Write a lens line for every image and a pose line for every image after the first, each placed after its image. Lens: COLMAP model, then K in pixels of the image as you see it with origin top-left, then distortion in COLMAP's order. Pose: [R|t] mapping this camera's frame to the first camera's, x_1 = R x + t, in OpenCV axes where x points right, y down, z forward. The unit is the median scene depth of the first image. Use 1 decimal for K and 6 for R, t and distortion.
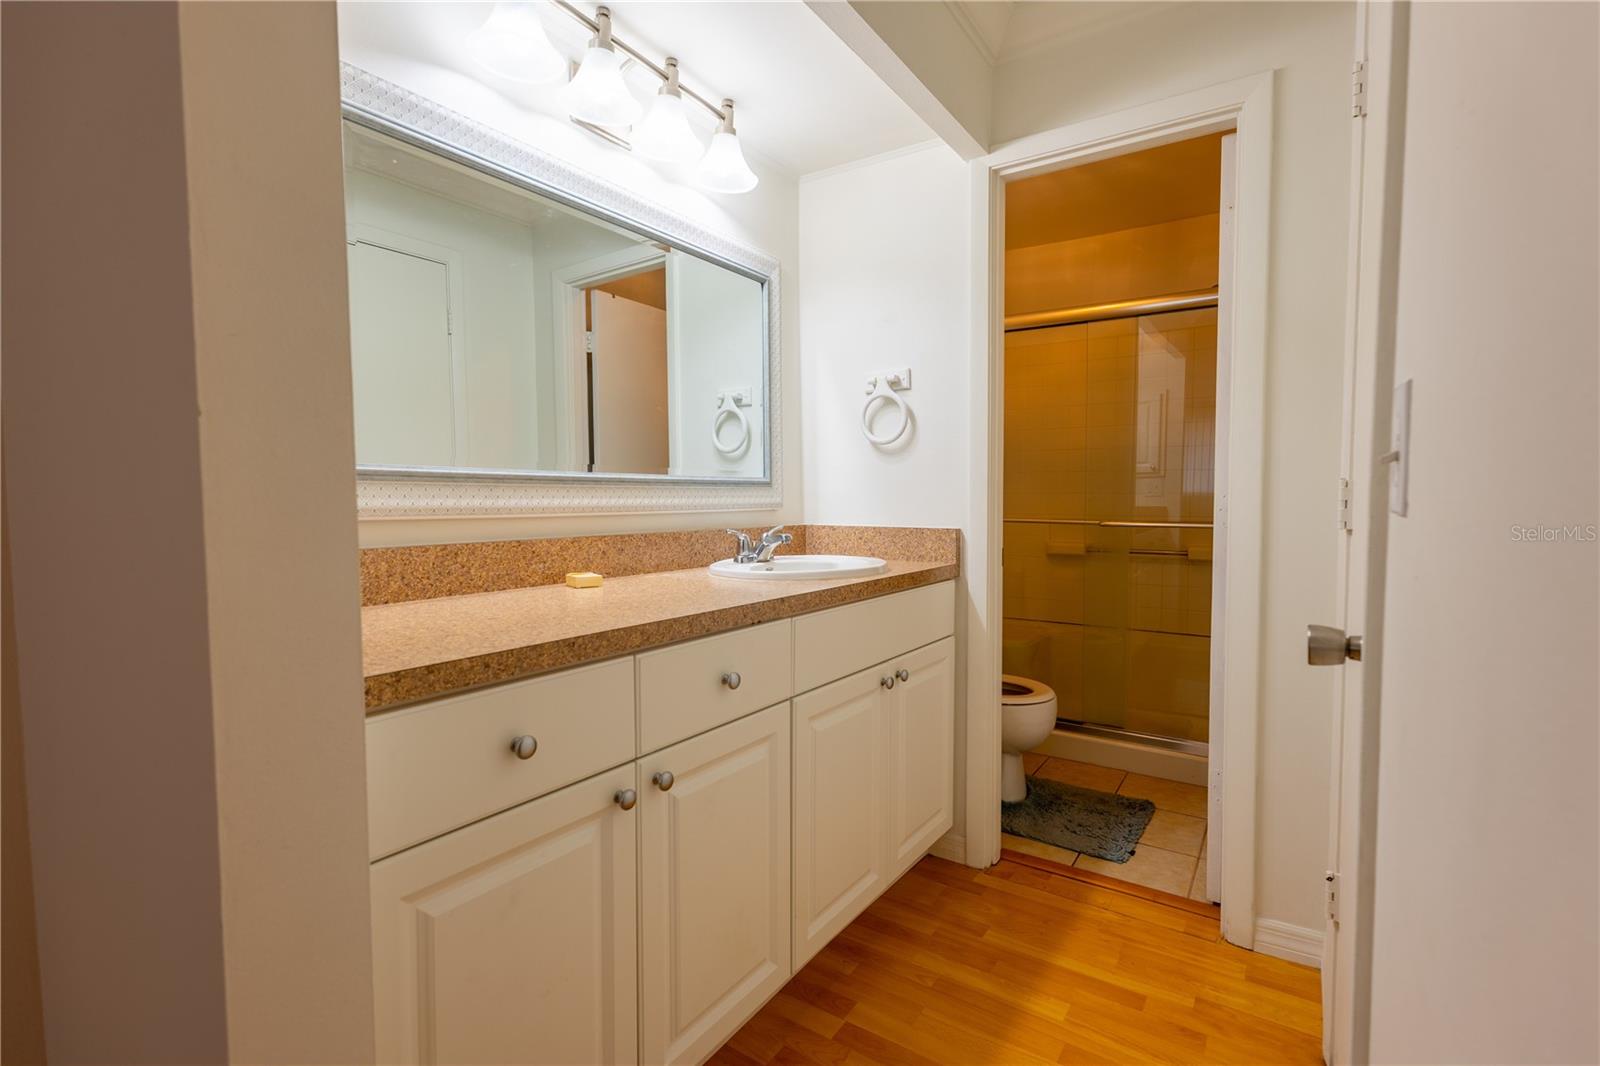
lens RADIAL K [[734.0, 0, 808.8], [0, 734.0, 532.5], [0, 0, 1]] dist [-0.020738, 0.011263]
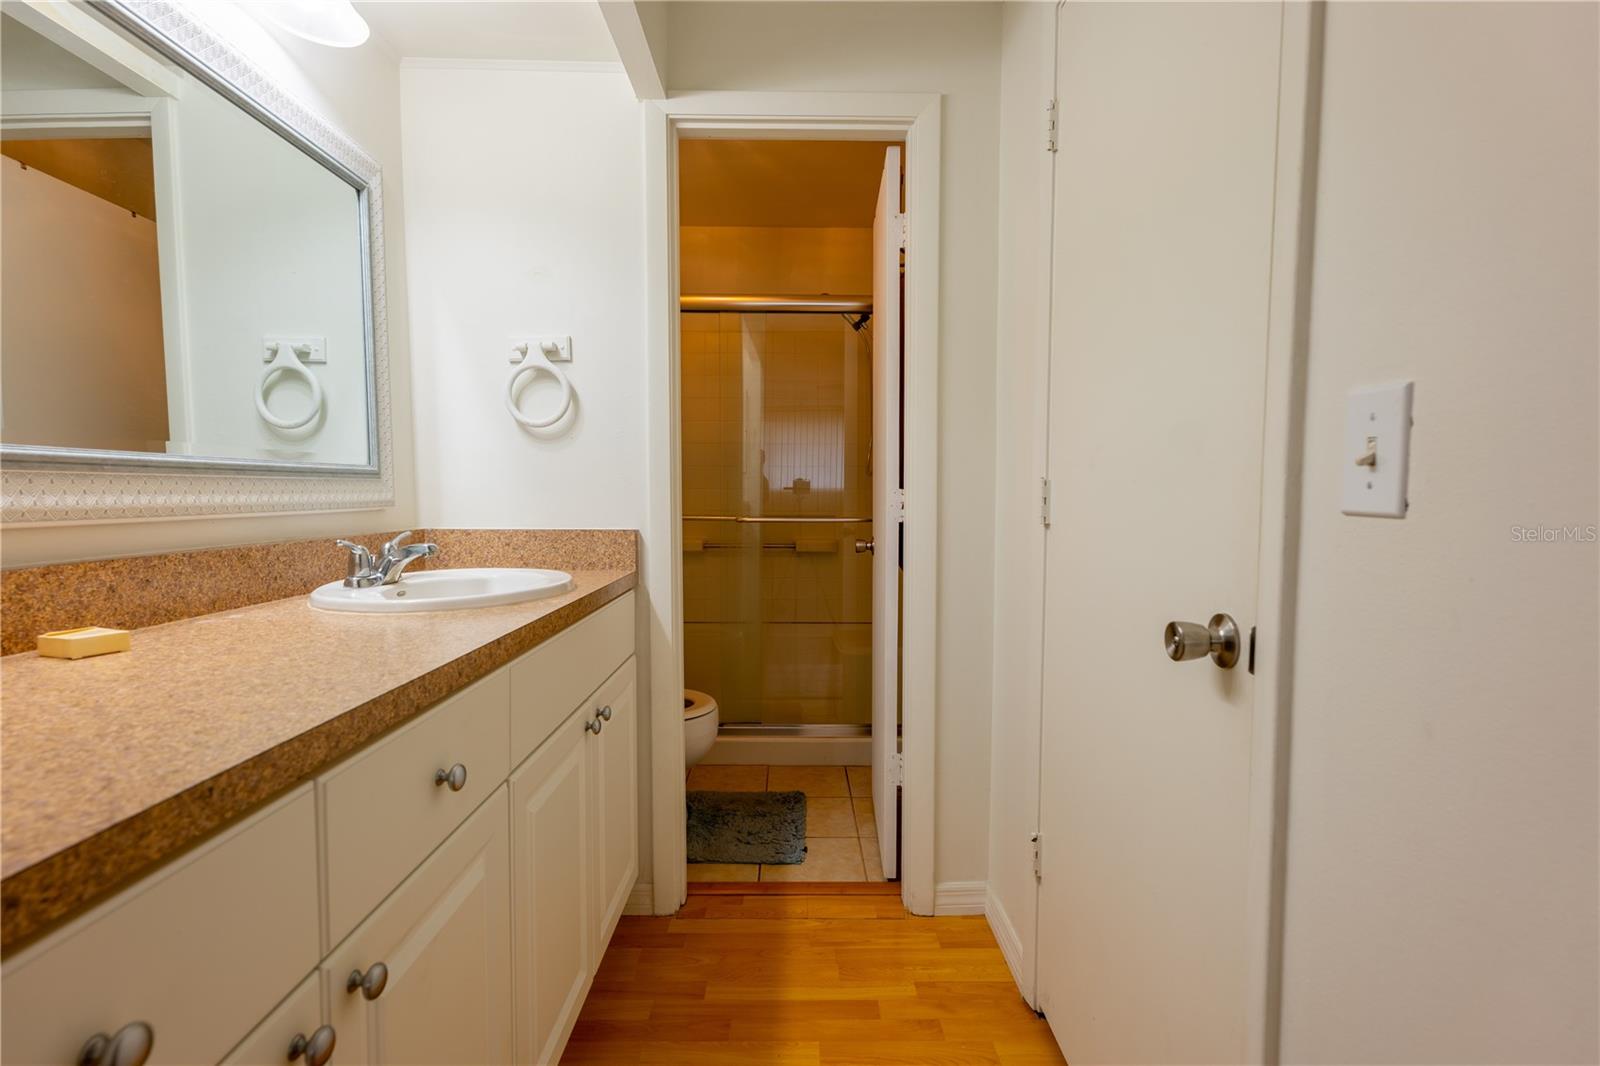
lens RADIAL K [[742.4, 0, 800.0], [0, 742.4, 533.0], [0, 0, 1]] dist [-0.001468, -0.000459]
pose [[0.824799, -0.027952, 0.564734, -0.130796], [0.023650, 0.999609, 0.014935, -0.009921], [-0.564931, 0.001037, 0.825138, 0.173930]]
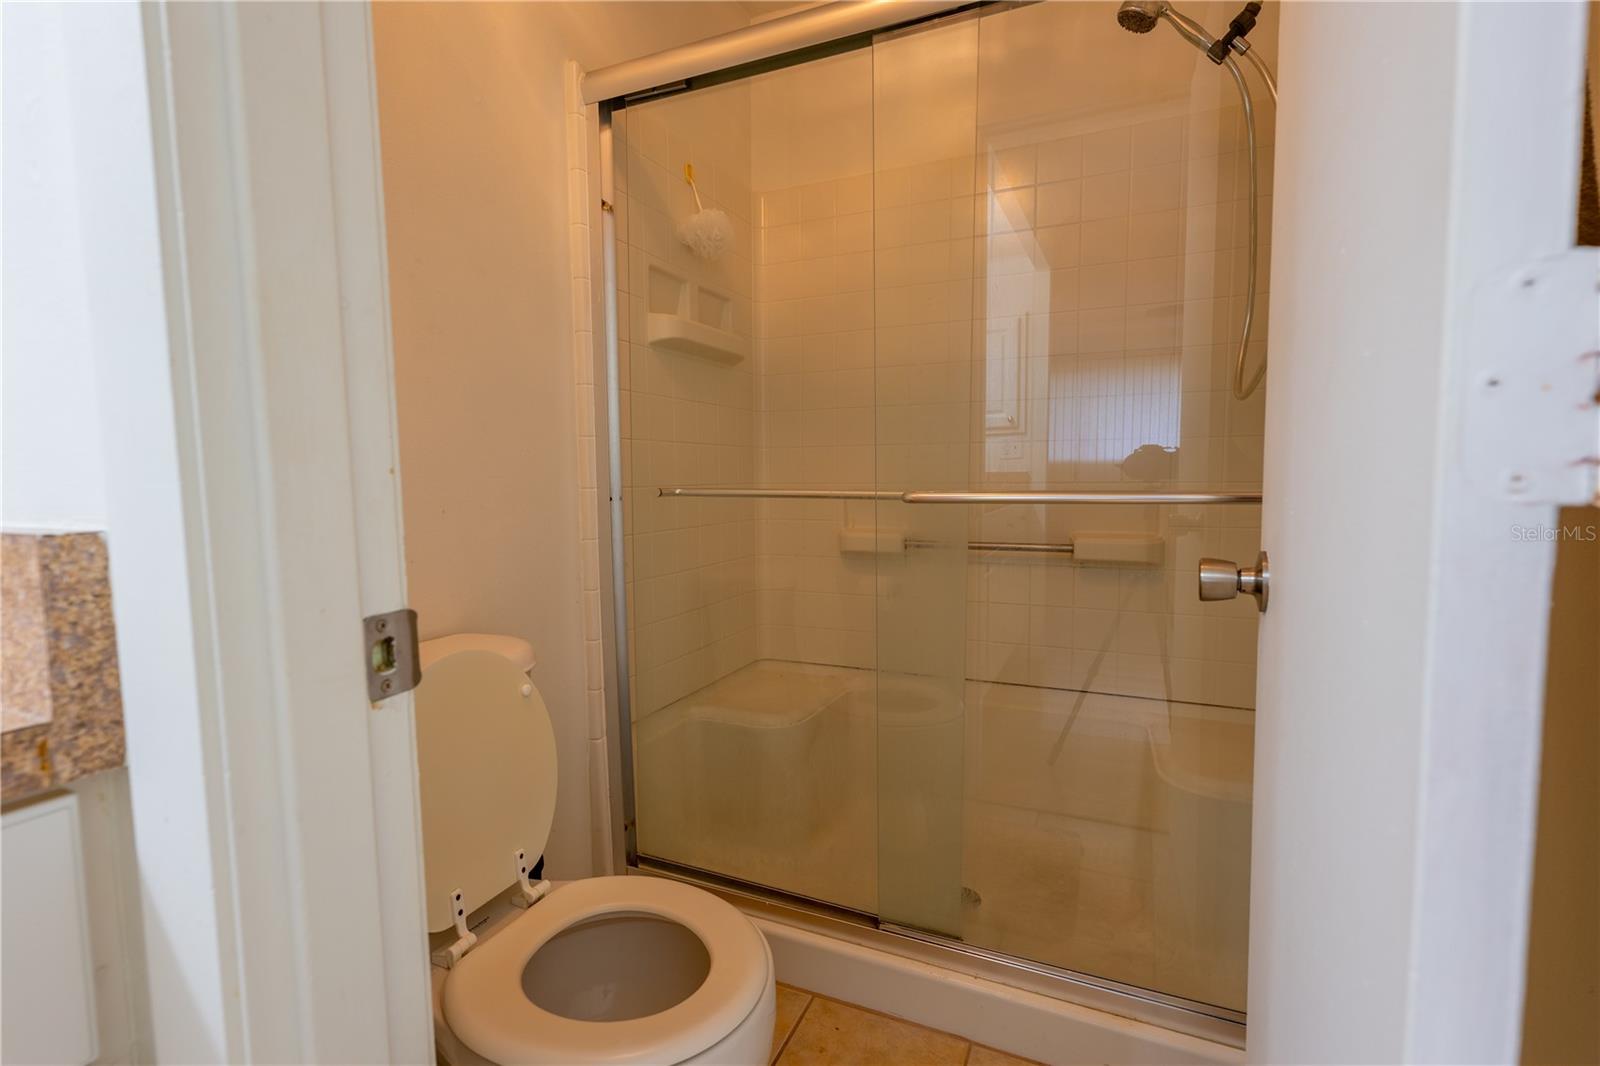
lens RADIAL K [[742.6, 0, 800.0], [0, 742.6, 533.0], [0, 0, 1]] dist [0.000199, 0.000497]
pose [[0.985222, -0.022826, 0.169754, 0.345530], [0.017426, 0.999296, 0.033230, -0.008739], [-0.170393, -0.029781, 0.984926, 0.762278]]
